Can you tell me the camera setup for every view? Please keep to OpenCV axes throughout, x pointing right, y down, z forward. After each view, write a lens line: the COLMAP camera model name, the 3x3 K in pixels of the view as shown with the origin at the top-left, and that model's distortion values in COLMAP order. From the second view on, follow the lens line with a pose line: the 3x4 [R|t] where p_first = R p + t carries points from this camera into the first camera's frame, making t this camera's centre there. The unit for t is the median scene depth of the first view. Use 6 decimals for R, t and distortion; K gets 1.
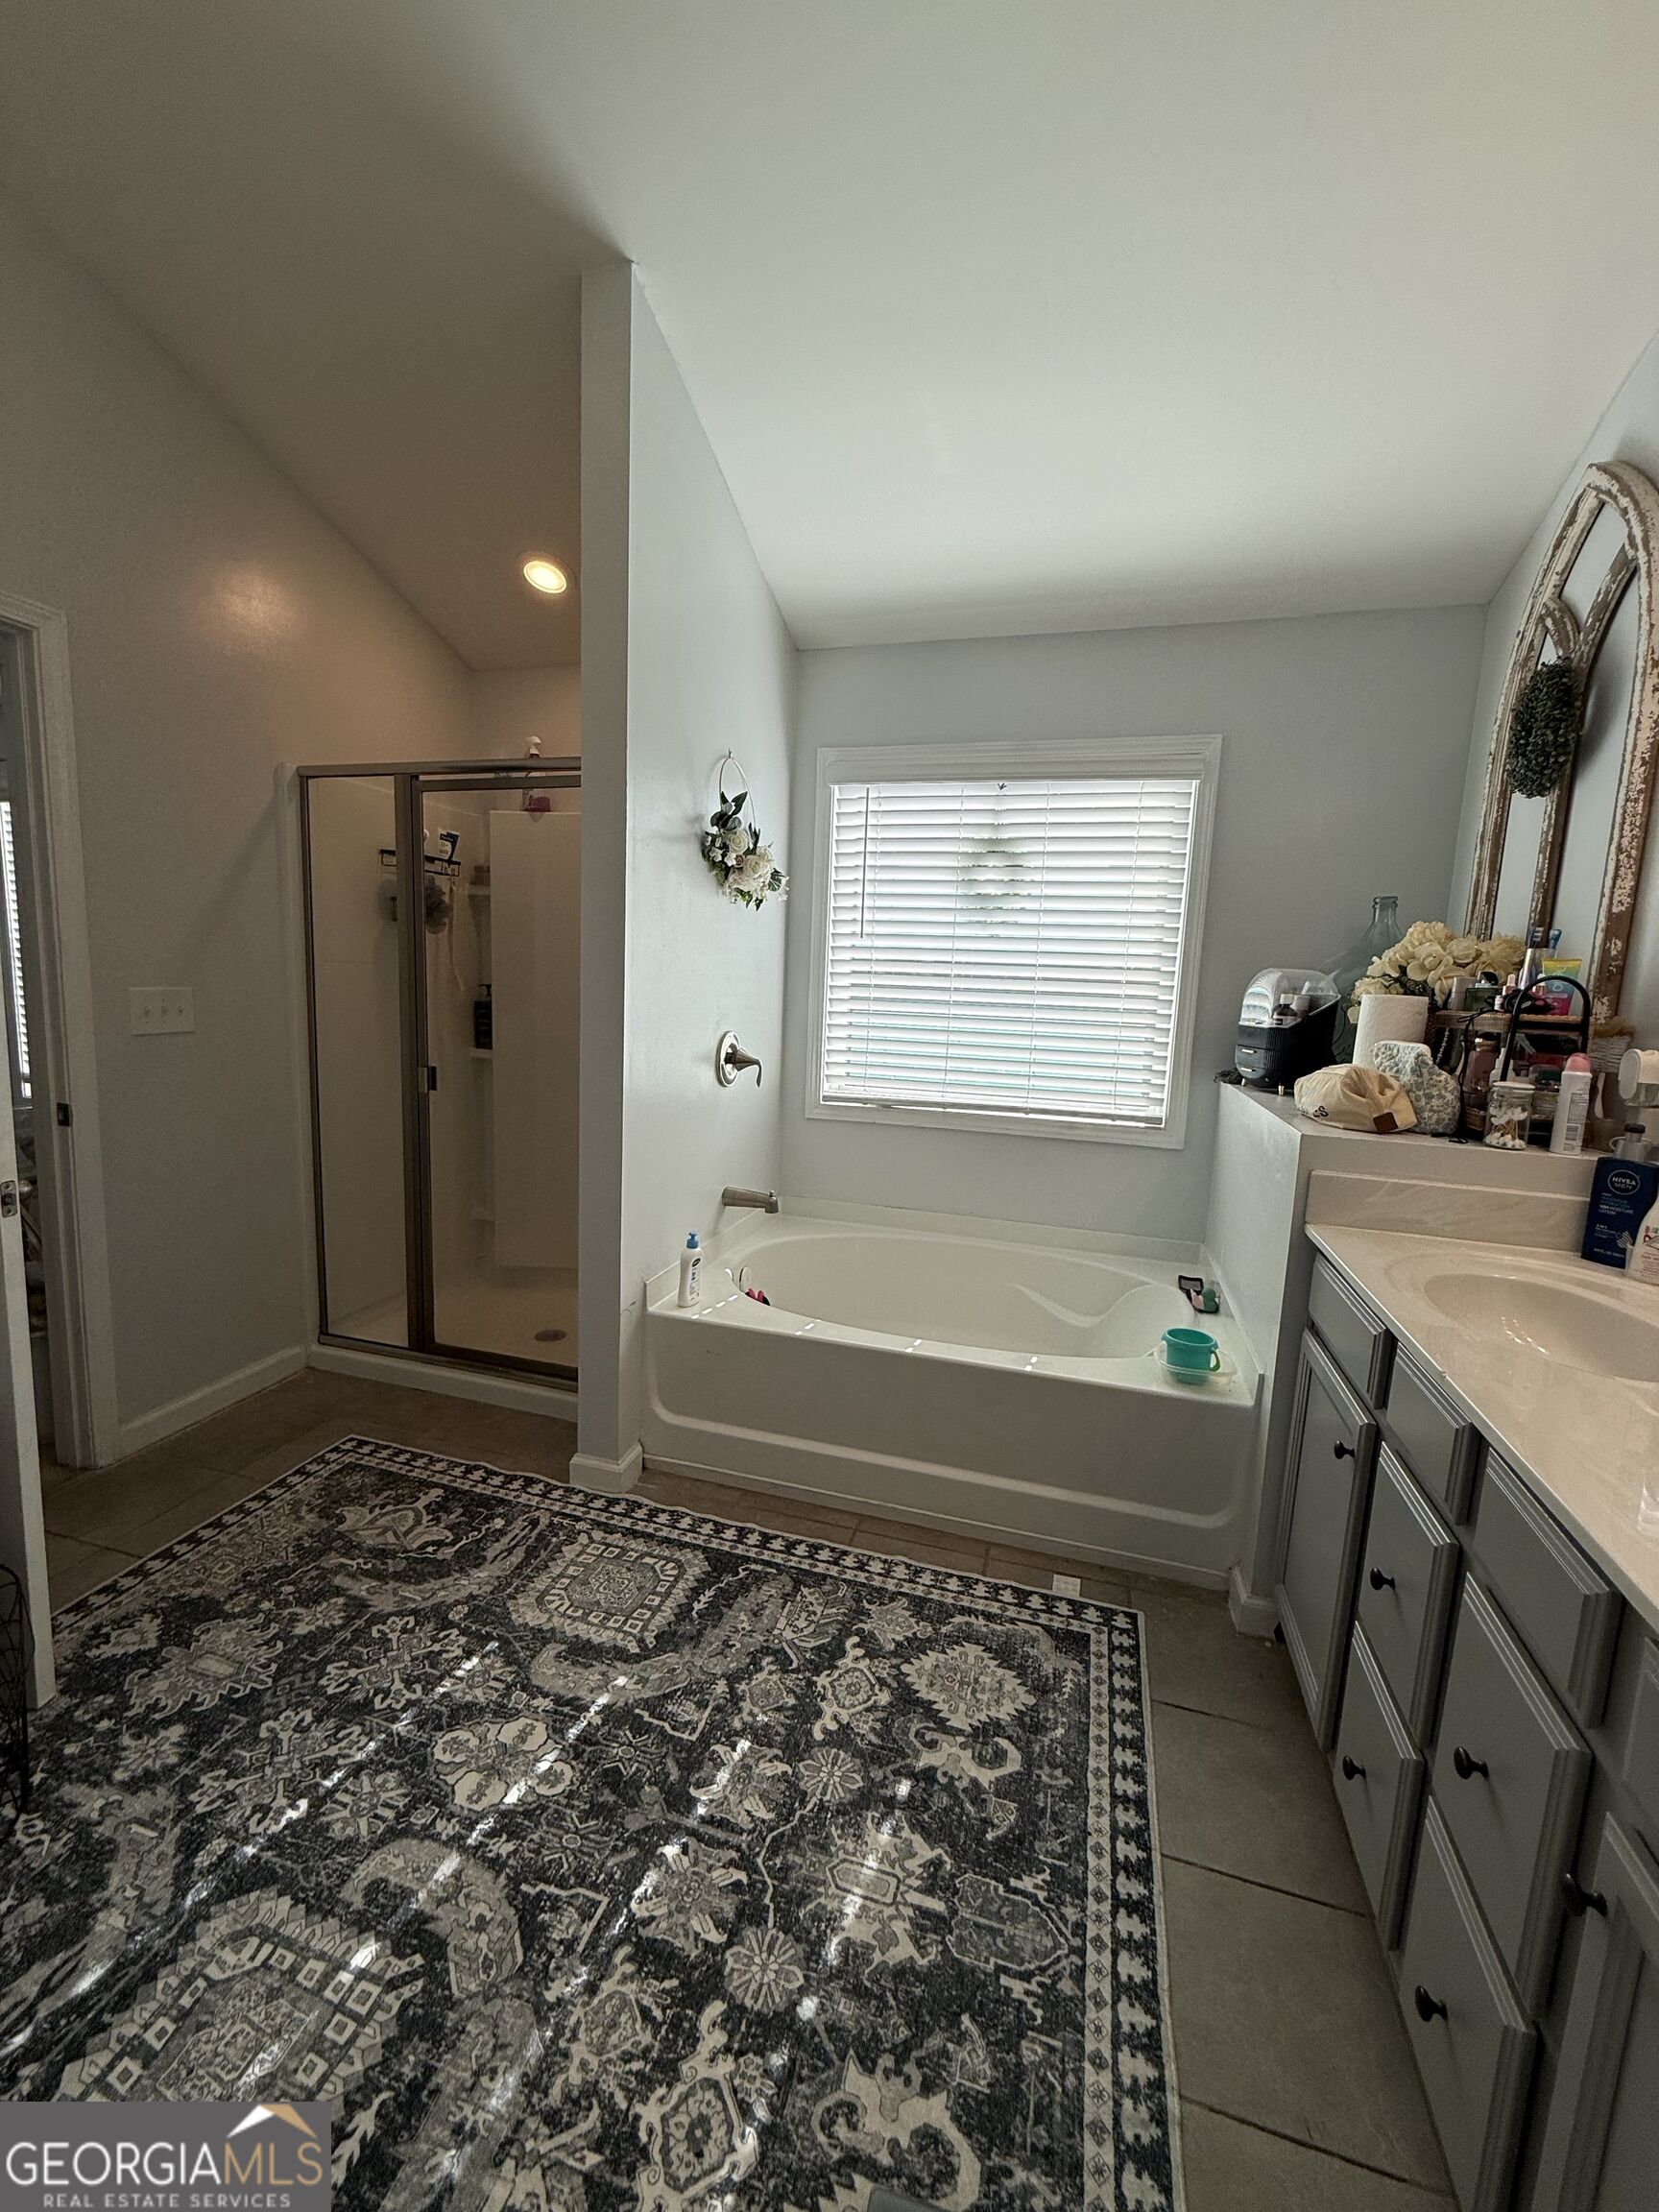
lens RADIAL K [[889.2, 0, 825.7], [0, 889.2, 1103.3], [0, 0, 1]] dist [-0.002387, 0.000638]
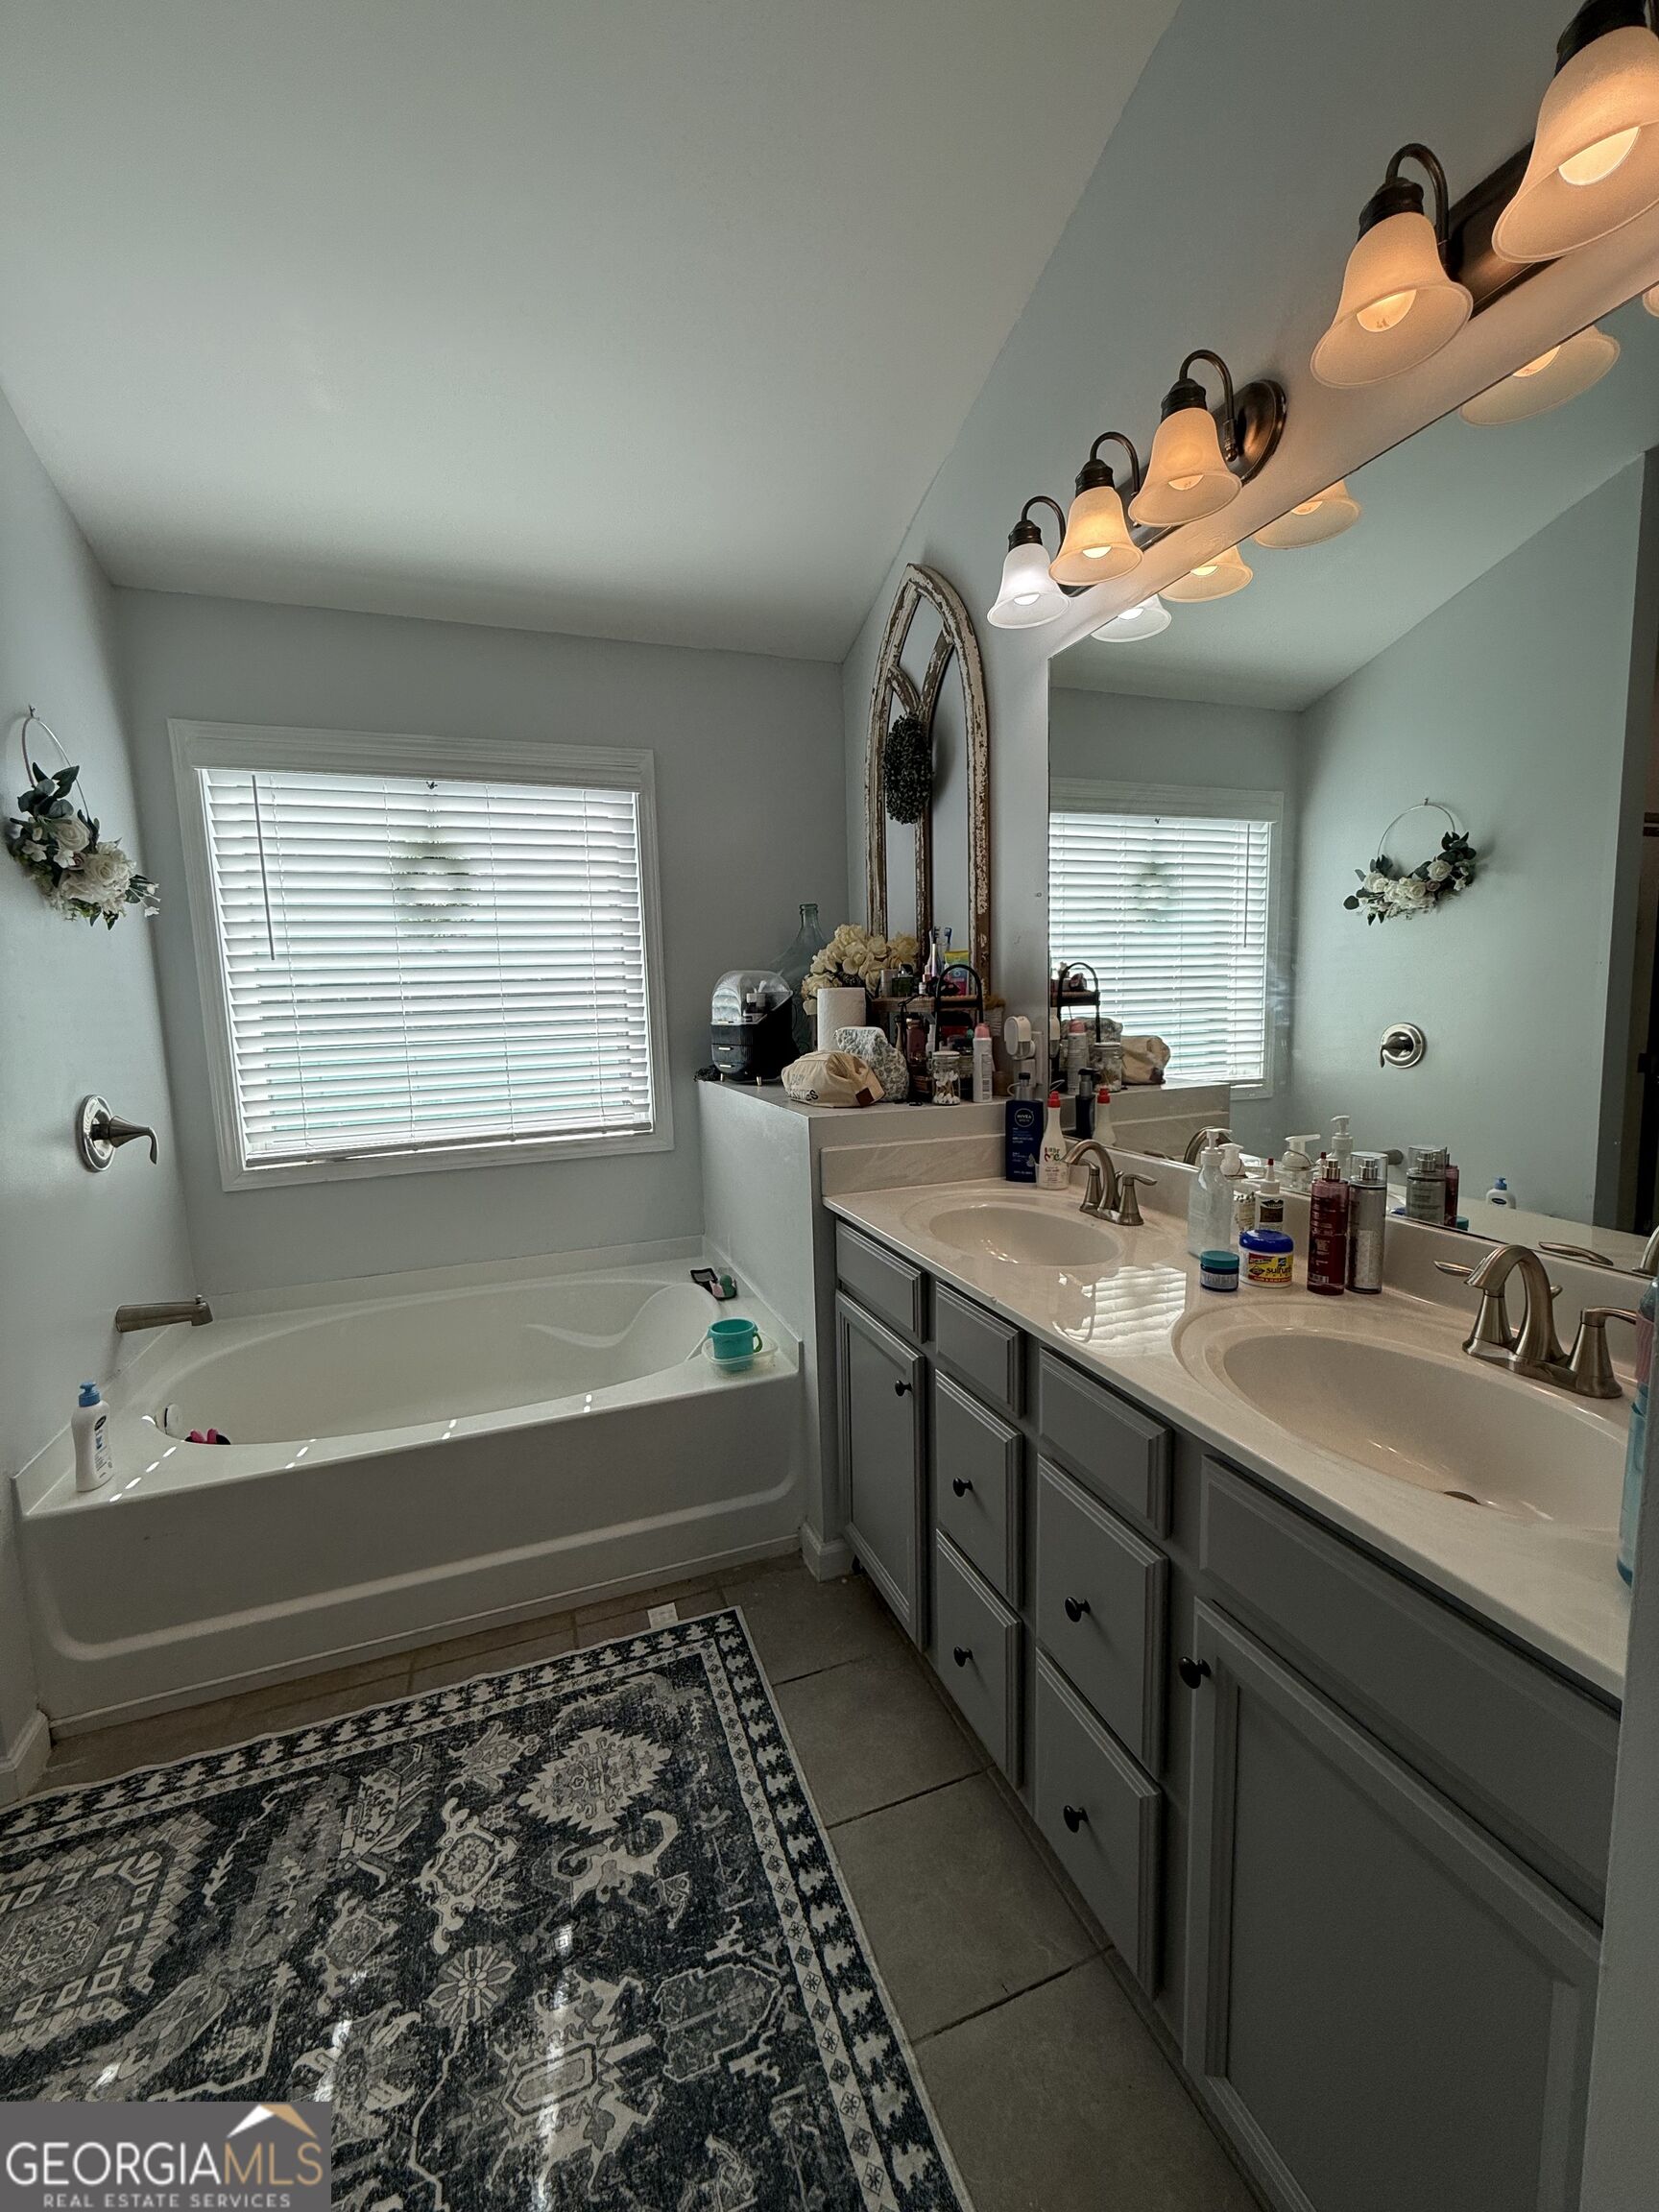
lens RADIAL K [[889.2, 0, 831.8], [0, 889.2, 1101.2], [0, 0, 1]] dist [-0.002387, 0.000638]
pose [[0.794996, -0.137512, 0.590823, -0.079903], [0.146750, 0.988635, 0.032639, -0.015692], [-0.588596, 0.060756, 0.806141, 0.082442]]
